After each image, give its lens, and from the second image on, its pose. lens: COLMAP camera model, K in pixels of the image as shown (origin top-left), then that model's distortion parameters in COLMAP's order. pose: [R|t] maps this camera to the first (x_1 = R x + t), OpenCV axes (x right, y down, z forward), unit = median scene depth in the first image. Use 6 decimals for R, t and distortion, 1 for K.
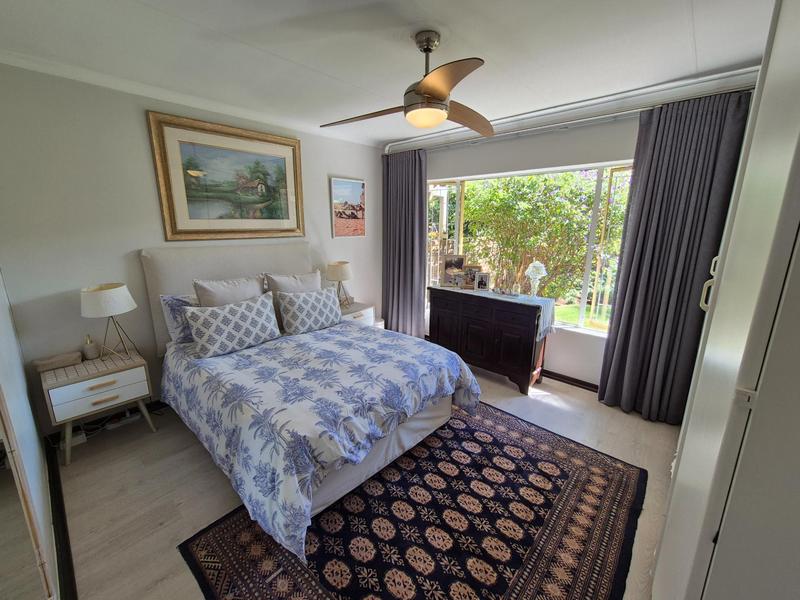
lens RADIAL K [[329.3, 0, 401.1], [0, 329.3, 301.5], [0, 0, 1]] dist [0.001027, 0.000132]
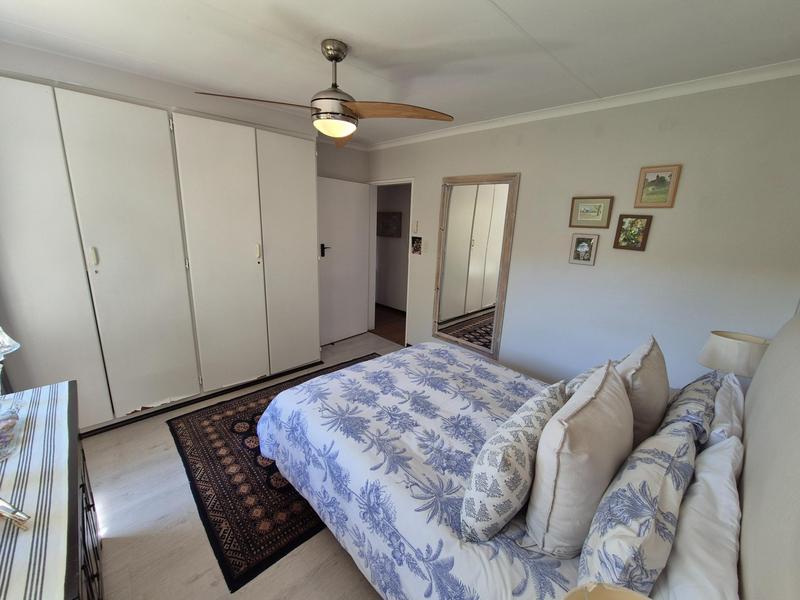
lens RADIAL K [[329.3, 0, 401.4], [0, 329.3, 299.9], [0, 0, 1]] dist [0.001027, 0.000132]
pose [[-0.996365, -0.061530, 0.058912, -0.168470], [-0.027566, 0.887252, 0.460462, -0.453731], [-0.080603, 0.457164, -0.885723, 1.706164]]
